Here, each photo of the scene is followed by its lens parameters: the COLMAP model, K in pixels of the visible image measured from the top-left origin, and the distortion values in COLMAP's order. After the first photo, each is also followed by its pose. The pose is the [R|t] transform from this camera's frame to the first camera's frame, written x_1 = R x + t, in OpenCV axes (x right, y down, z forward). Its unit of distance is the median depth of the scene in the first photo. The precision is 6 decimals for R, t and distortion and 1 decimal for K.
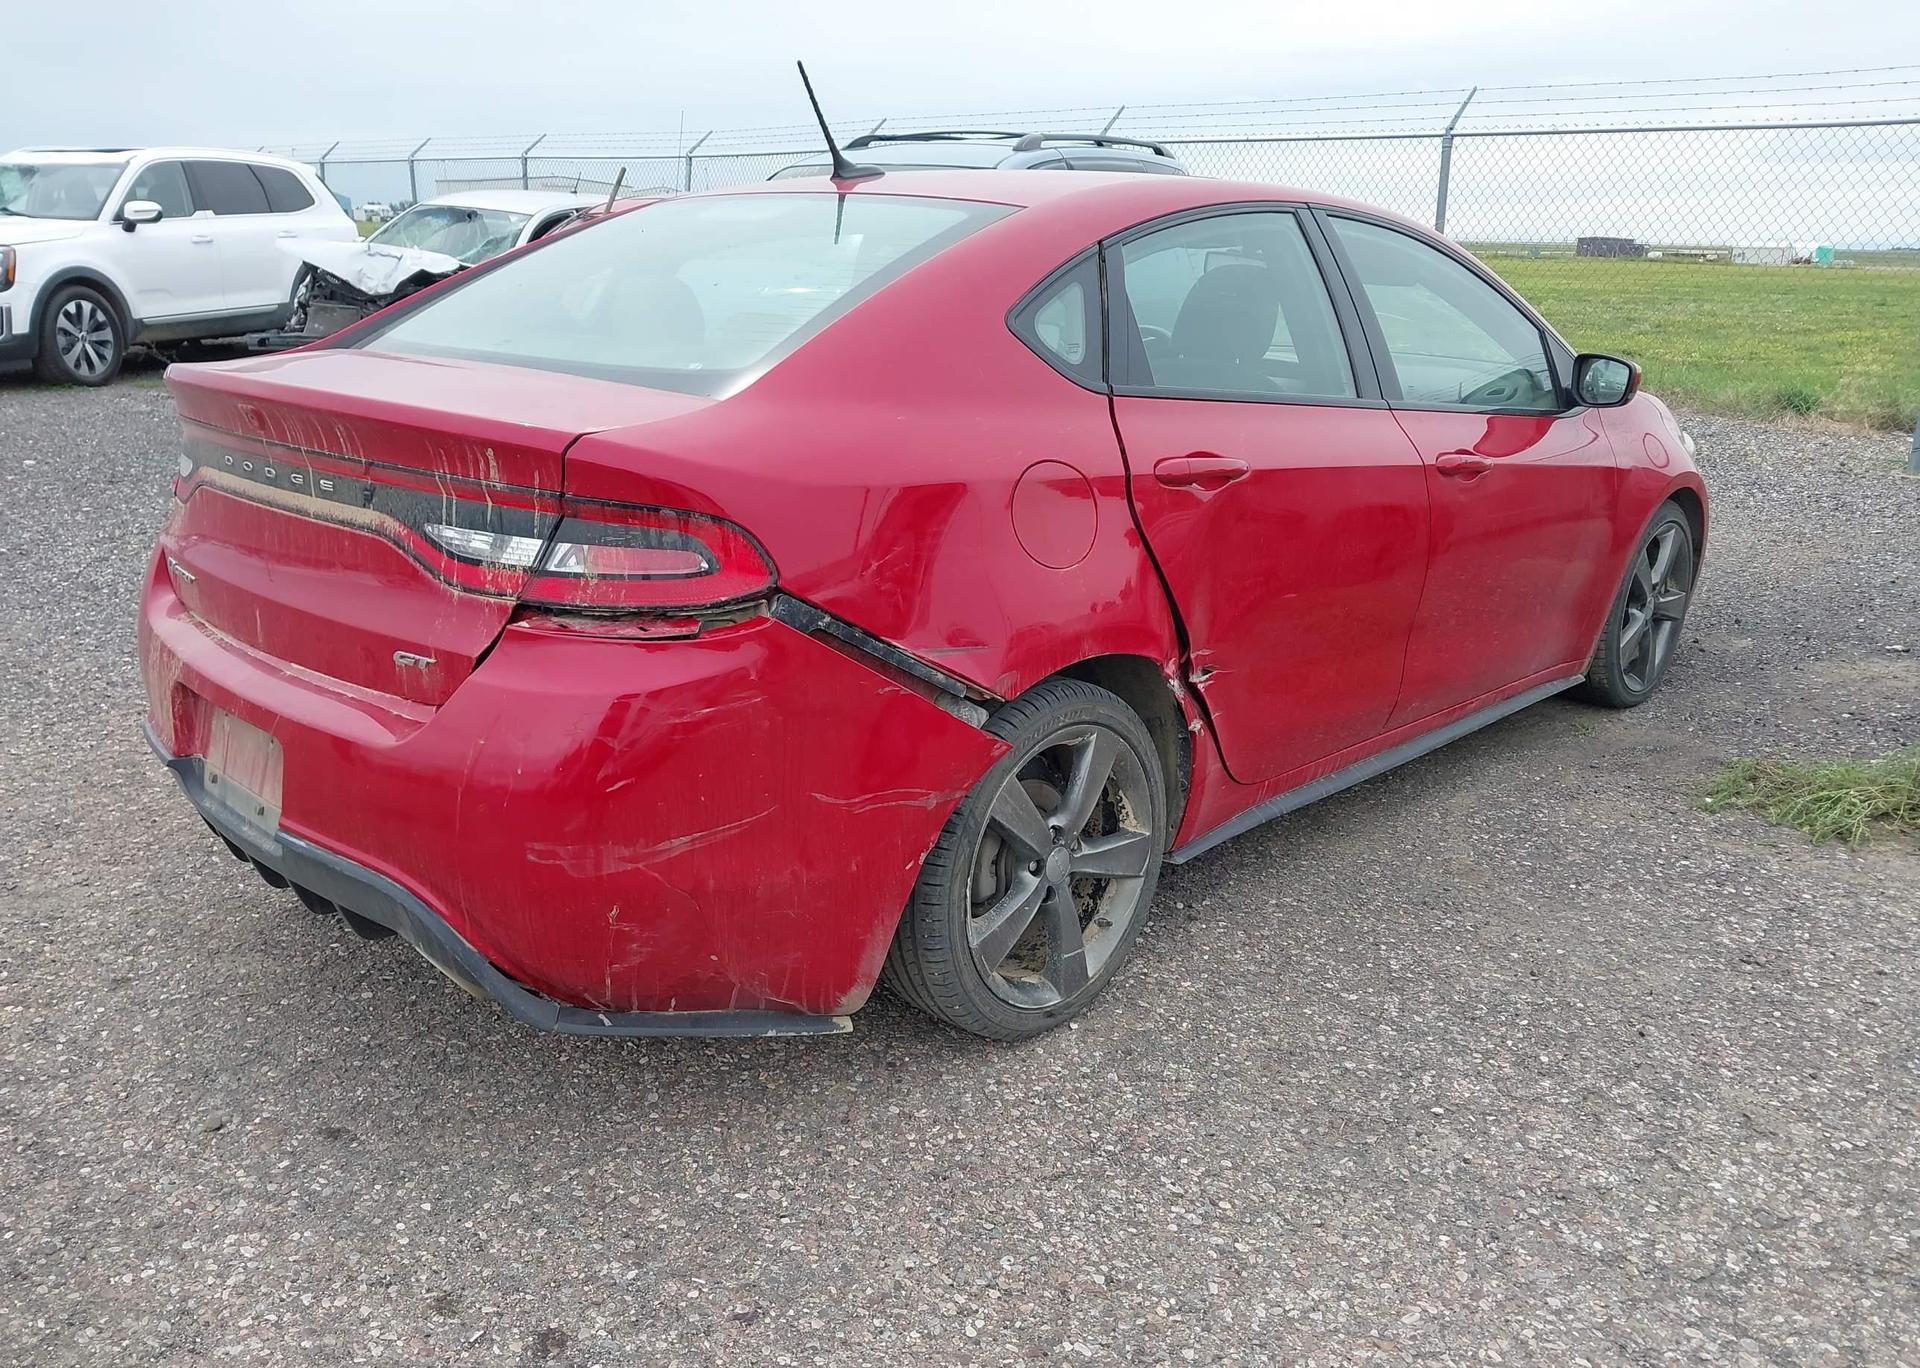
lens RADIAL K [[1569.9, 0, 1188.1], [0, 1569.9, 806.7], [0, 0, 1]] dist [0.018656, -0.013315]
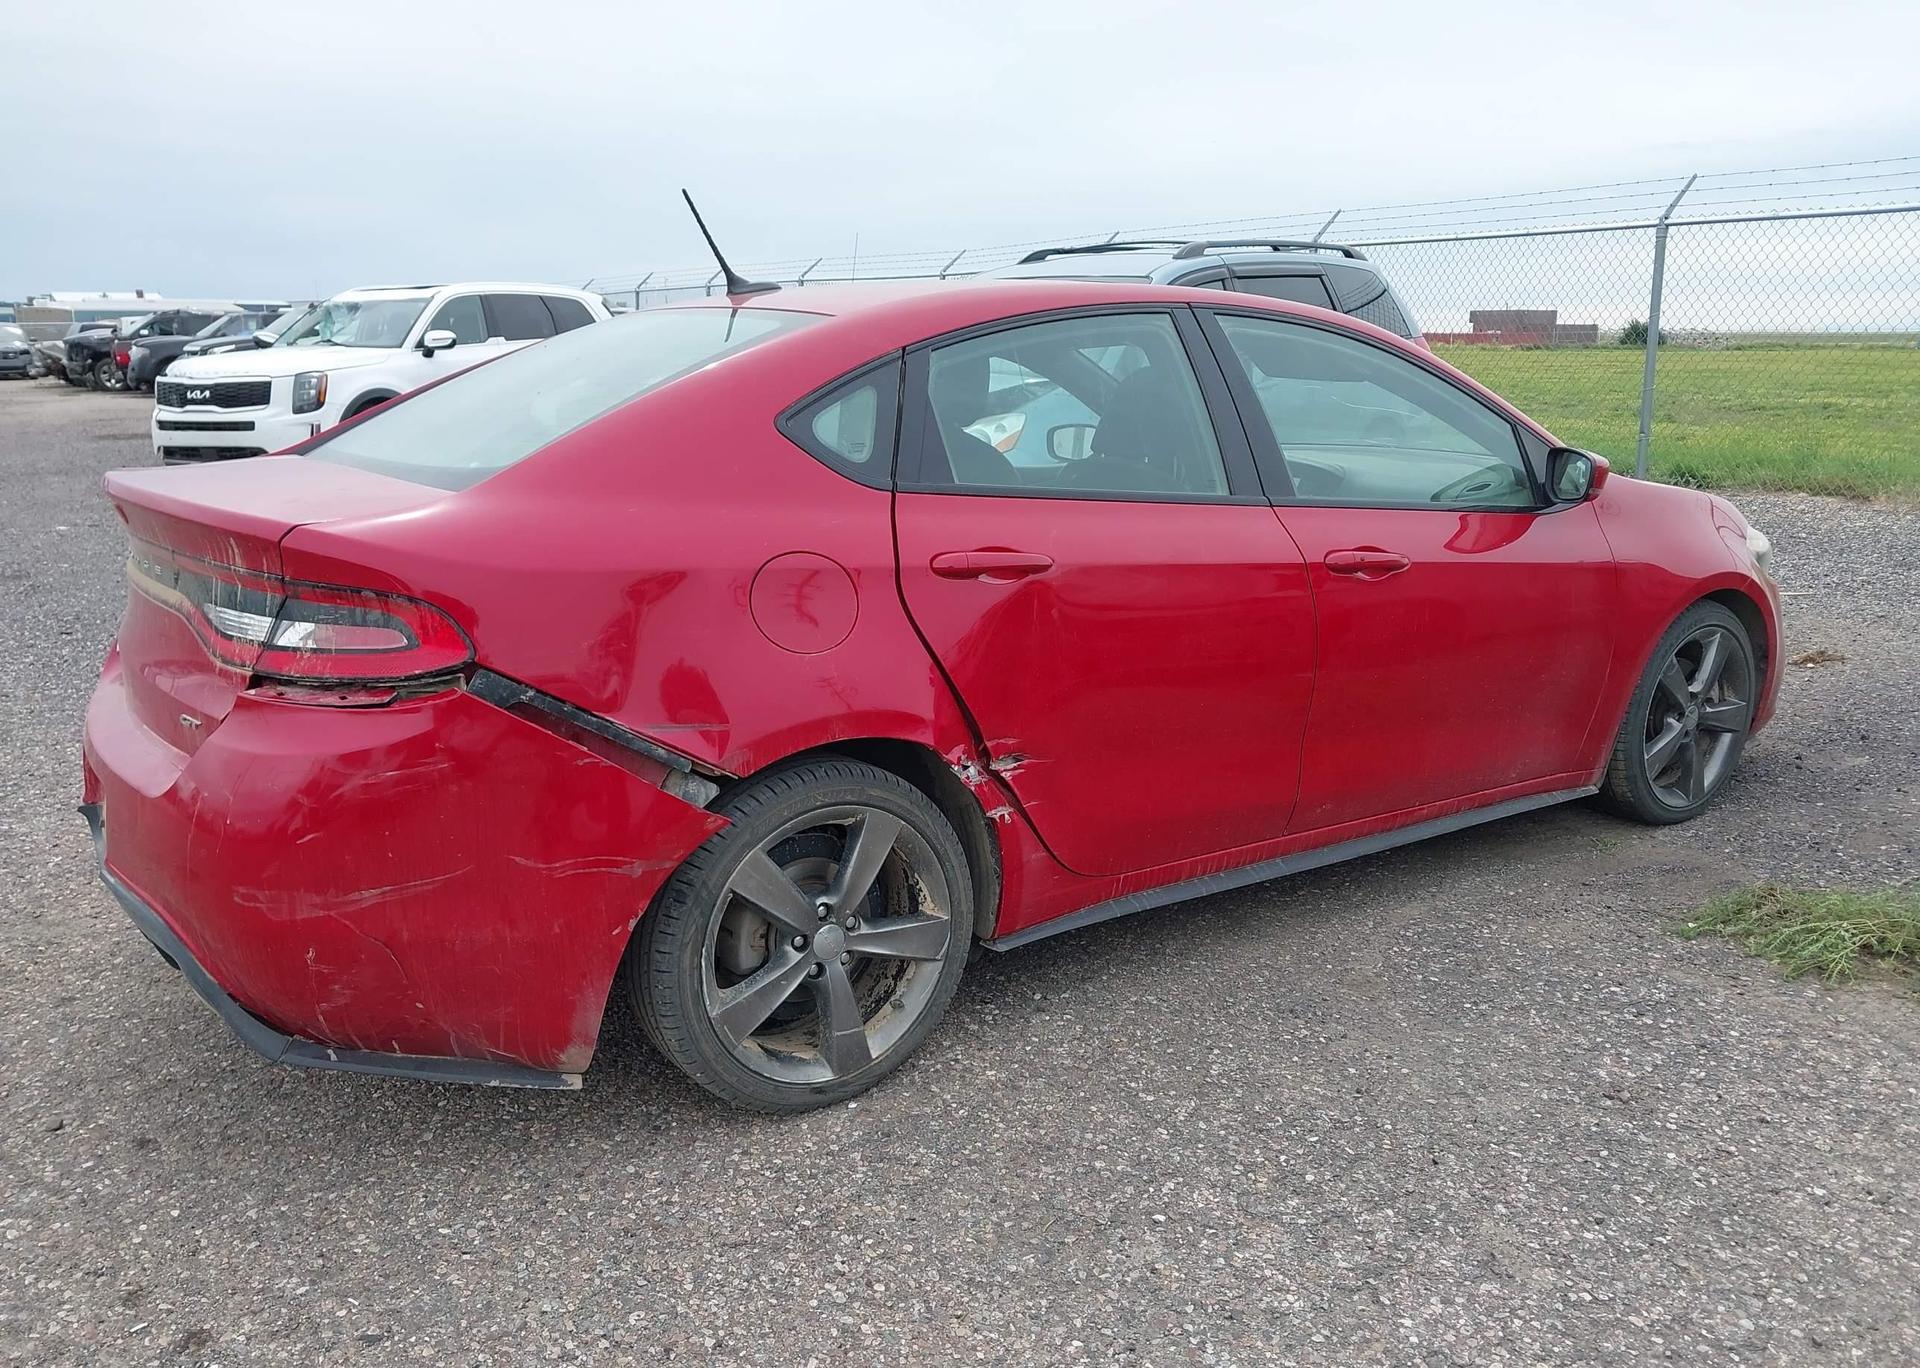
lens RADIAL K [[1591.7, 0, 1018.6], [0, 1591.7, 806.2], [0, 0, 1]] dist [0.031025, -0.044578]
pose [[0.975551, 0.038517, -0.216370, 0.270688], [-0.052336, 0.996915, -0.058501, 0.002707], [0.213449, 0.068395, 0.974557, 0.007617]]
